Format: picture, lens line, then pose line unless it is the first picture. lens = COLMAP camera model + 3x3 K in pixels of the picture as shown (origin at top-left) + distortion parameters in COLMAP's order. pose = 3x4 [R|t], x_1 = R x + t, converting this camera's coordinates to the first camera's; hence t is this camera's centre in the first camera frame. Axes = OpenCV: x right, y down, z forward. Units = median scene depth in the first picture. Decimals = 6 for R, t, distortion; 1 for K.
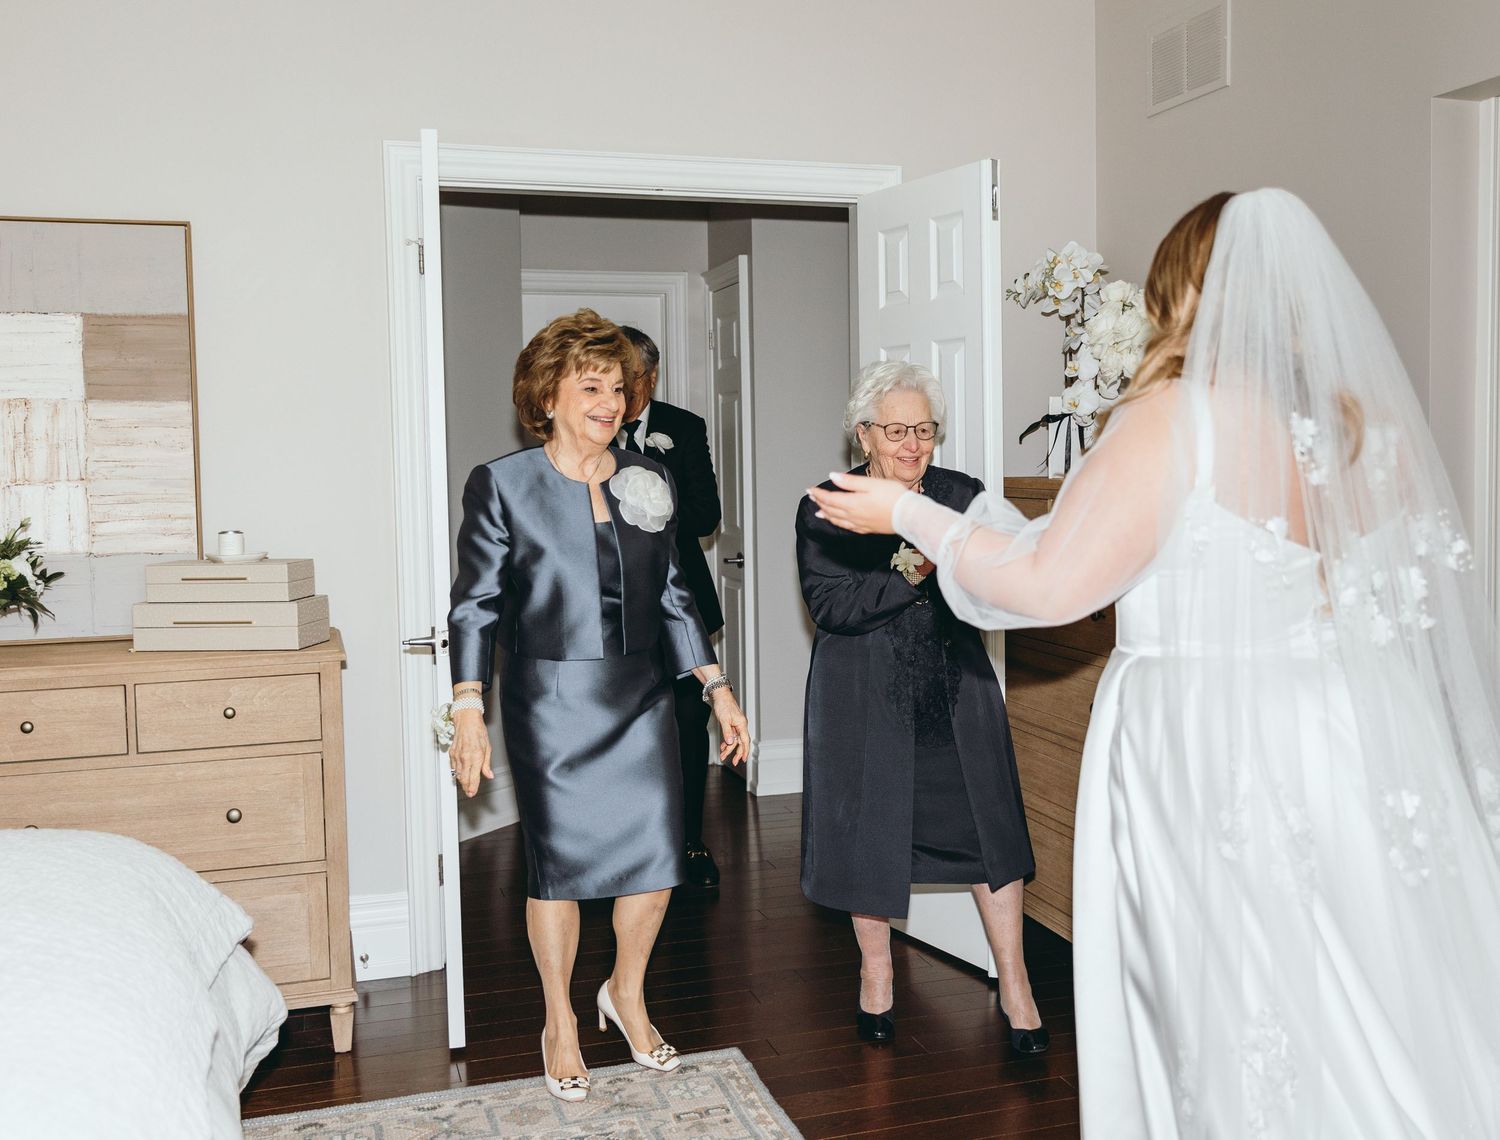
lens RADIAL K [[1631.0, 0, 752.6], [0, 1631.0, 561.8], [0, 0, 1]] dist [-0.070780, 0.000000]
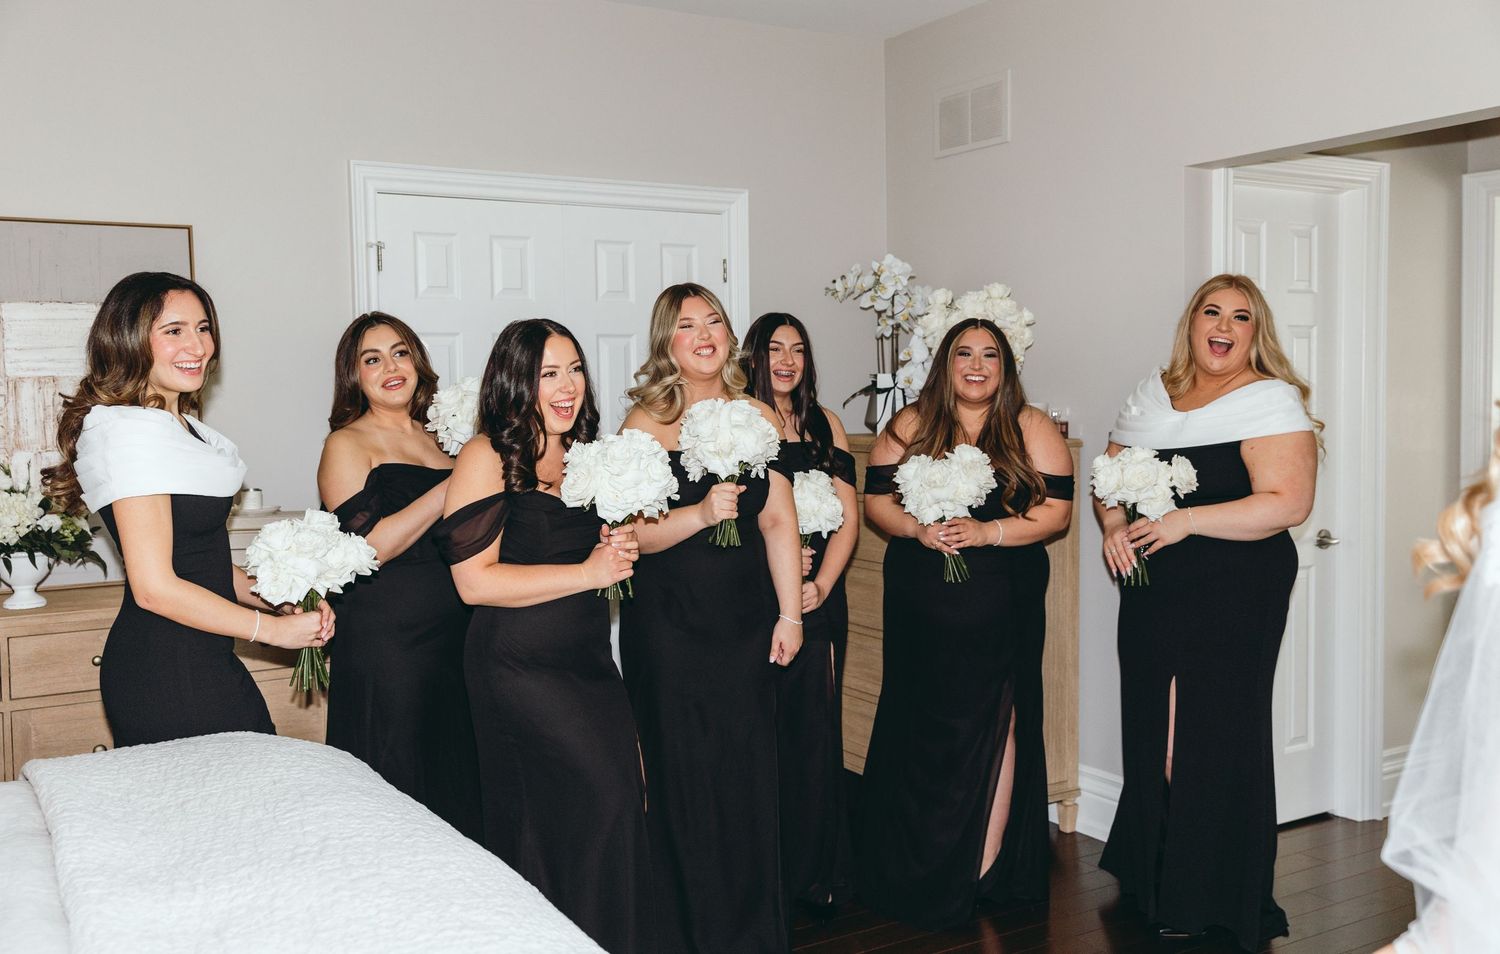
lens RADIAL K [[1512.5, 0, 752.0], [0, 1512.5, 472.4], [0, 0, 1]] dist [-0.066016, 0.000000]
pose [[0.968025, -0.015756, 0.250360, -0.225473], [0.020577, 0.999650, -0.016649, -0.004914], [-0.250010, 0.021268, 0.968010, -0.147328]]
